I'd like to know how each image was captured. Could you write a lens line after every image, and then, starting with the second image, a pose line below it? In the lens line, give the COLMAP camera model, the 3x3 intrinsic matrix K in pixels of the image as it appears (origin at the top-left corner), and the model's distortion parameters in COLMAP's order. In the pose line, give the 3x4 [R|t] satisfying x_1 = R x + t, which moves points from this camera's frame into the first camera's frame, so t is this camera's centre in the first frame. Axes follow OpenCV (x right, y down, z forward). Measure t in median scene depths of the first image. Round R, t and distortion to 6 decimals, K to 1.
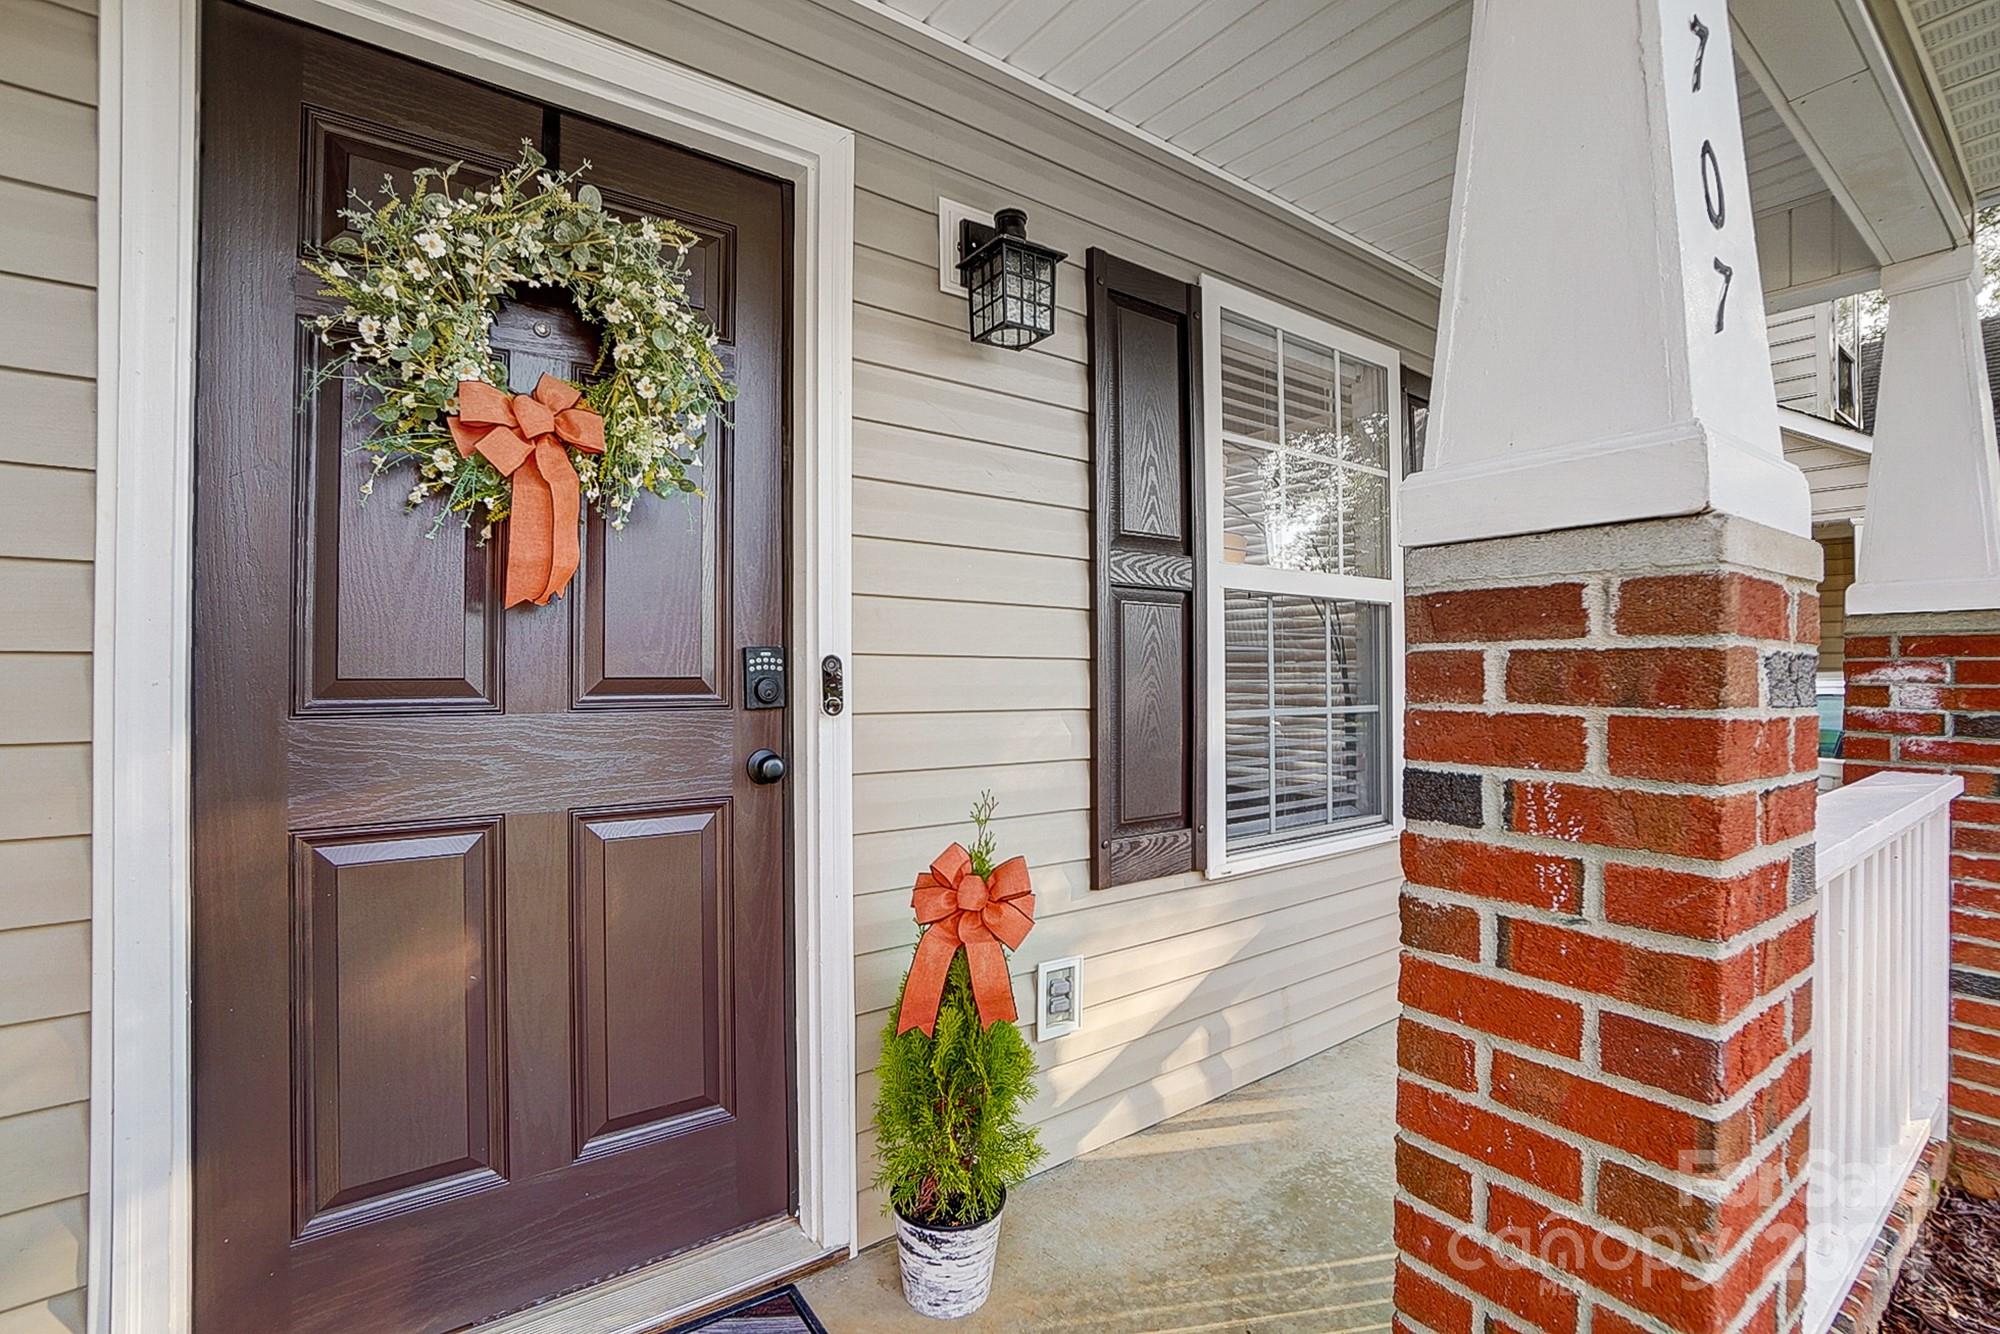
lens RADIAL K [[891.5, 0, 992.1], [0, 891.5, 659.9], [0, 0, 1]] dist [-0.063536, 0.023374]
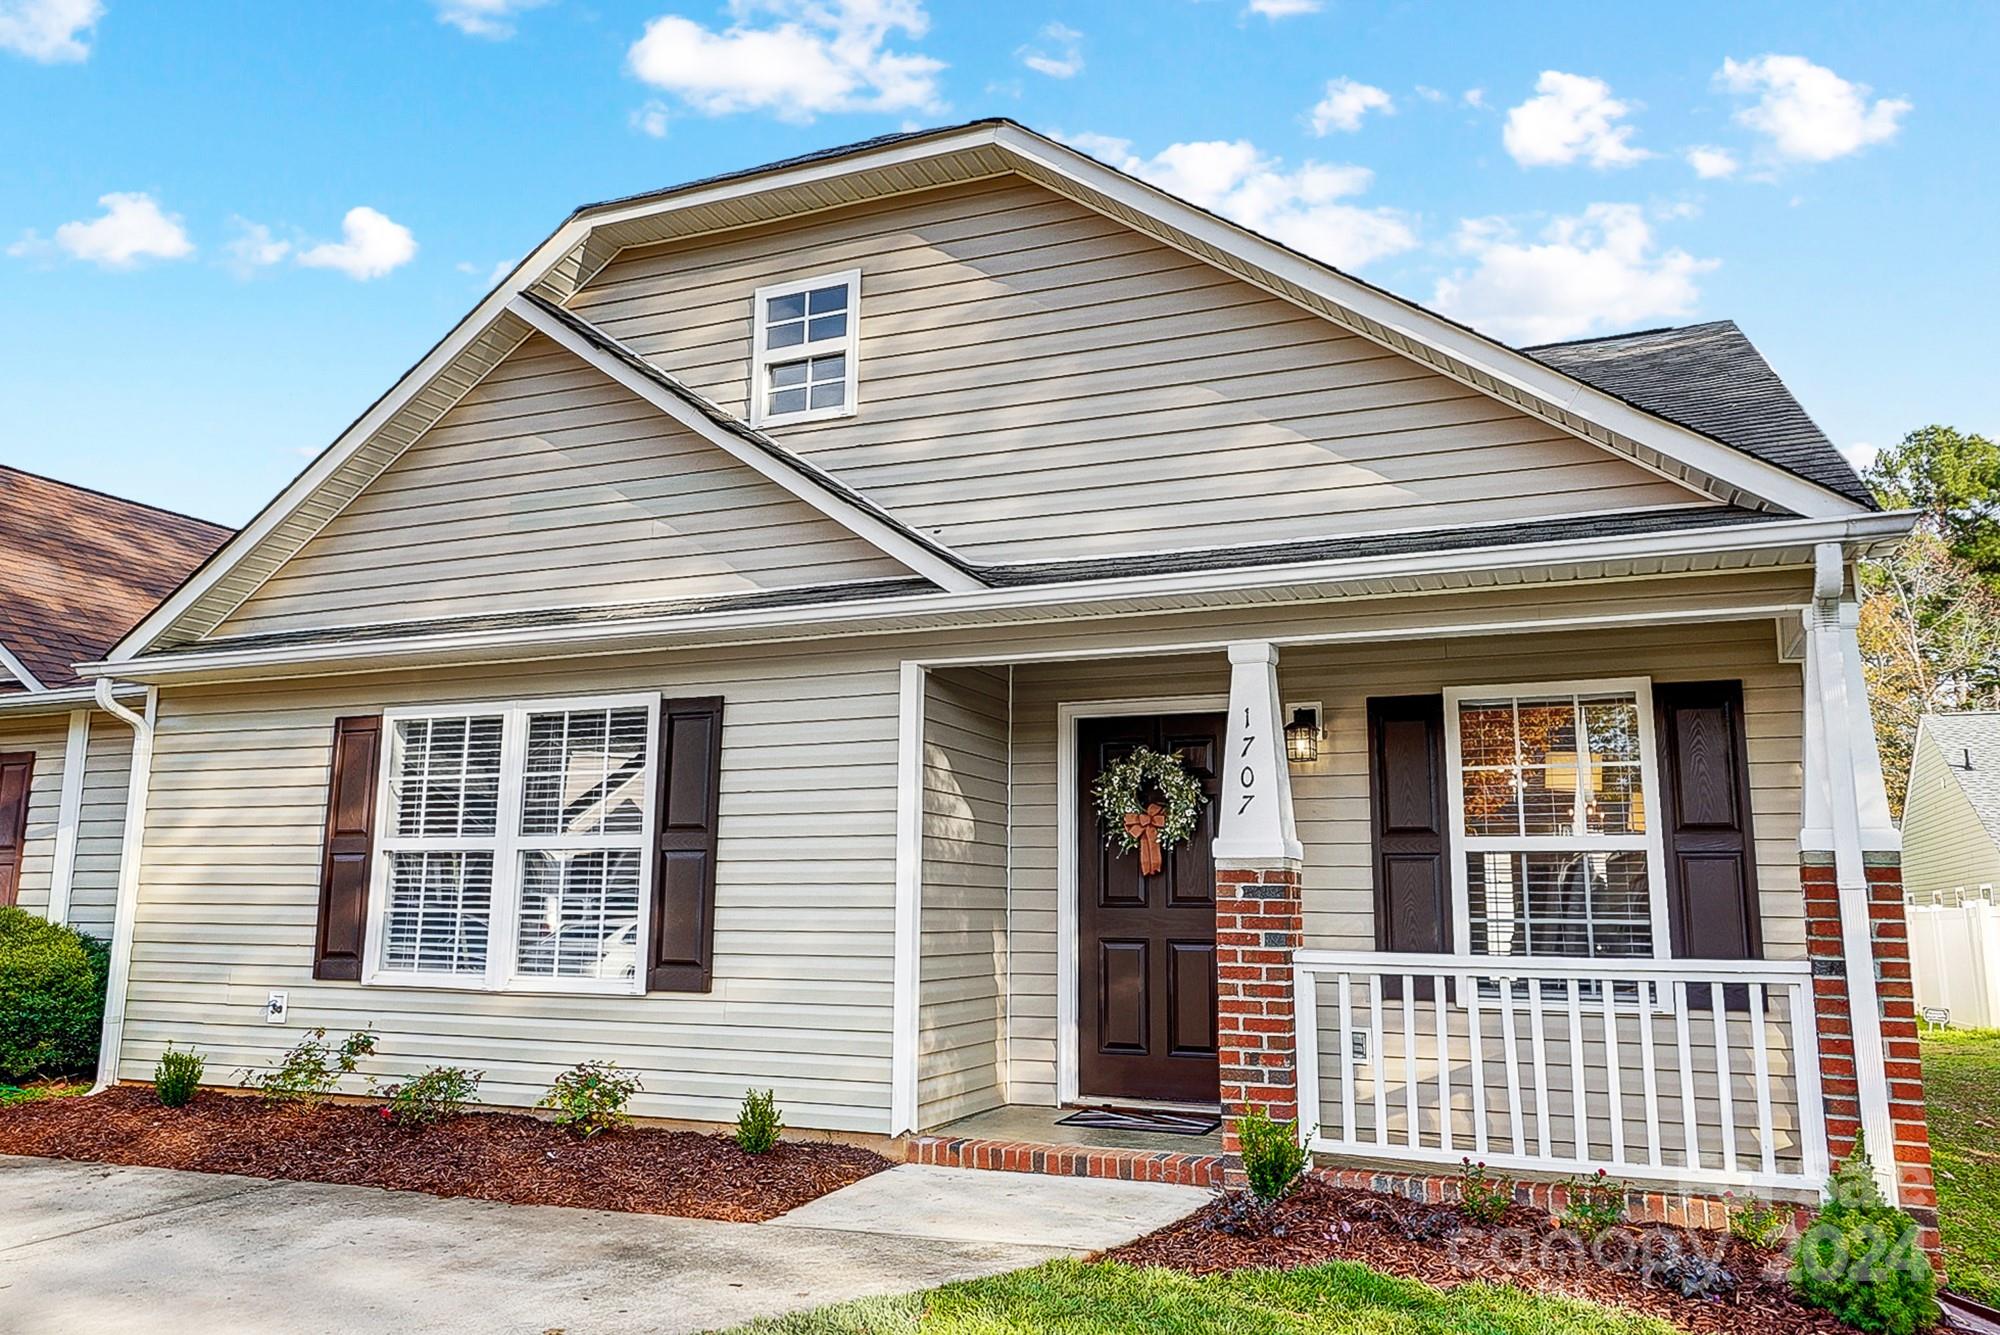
lens RADIAL K [[1498.8, 0, 1000.0], [0, 1498.8, 667.5], [0, 0, 1]] dist [0.007324, -0.000325]
pose [[0.509772, -0.143286, -0.848293, 3.922269], [-0.004469, 0.985578, -0.169160, 0.120633], [0.860298, 0.090024, 0.501780, -2.298928]]
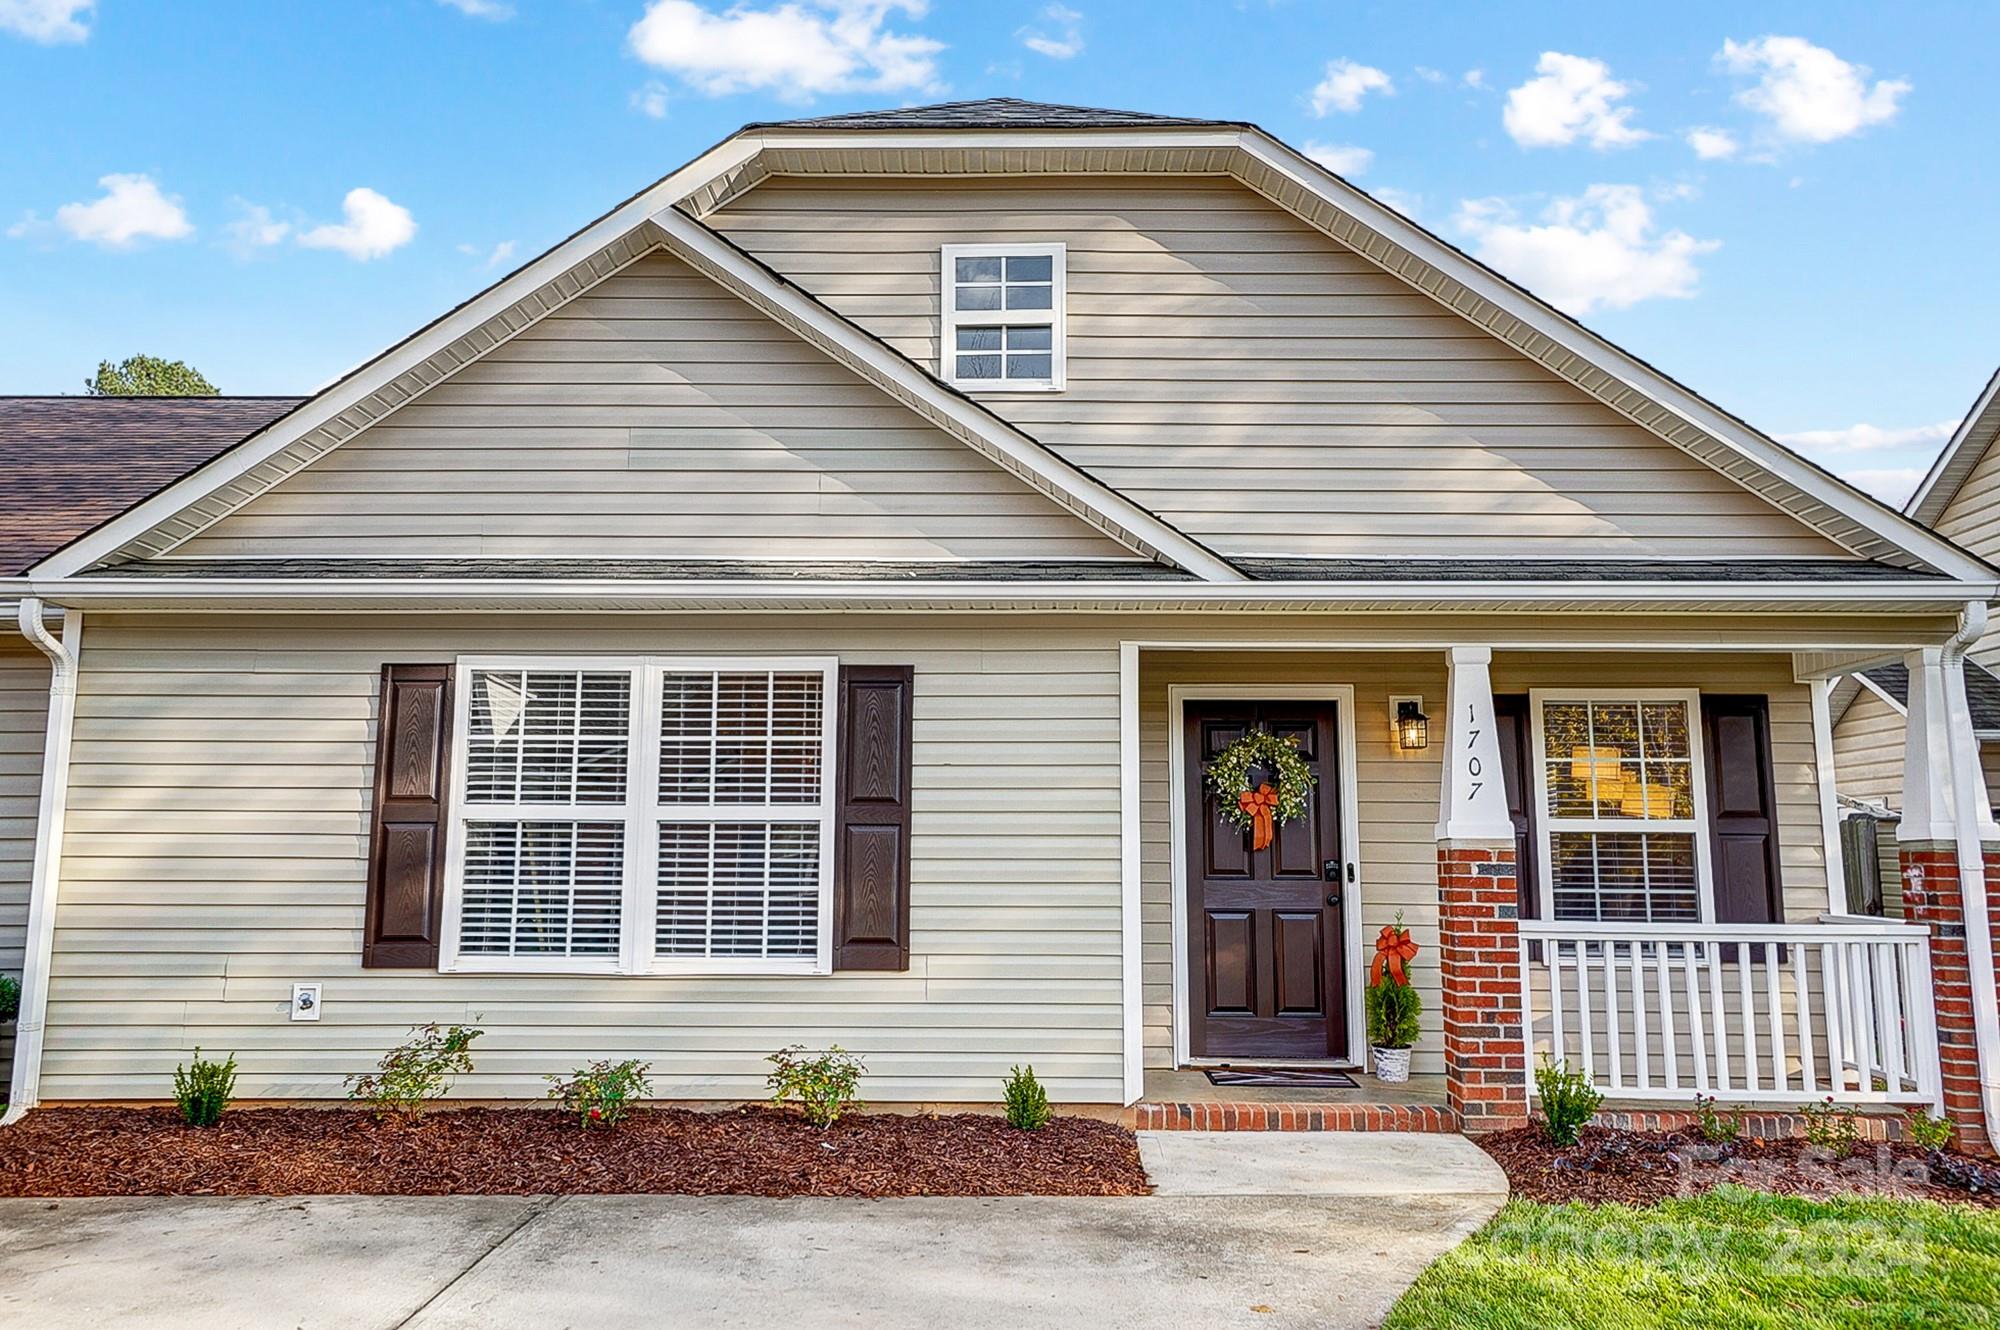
lens RADIAL K [[1517.1, 0, 1000.0], [0, 1517.1, 665.0], [0, 0, 1]] dist [0.028284, -0.003032]
pose [[0.797339, -0.086023, -0.597370, 2.269698], [0.001650, 0.990097, -0.140375, 0.057741], [0.603530, 0.110941, 0.789585, -4.376462]]
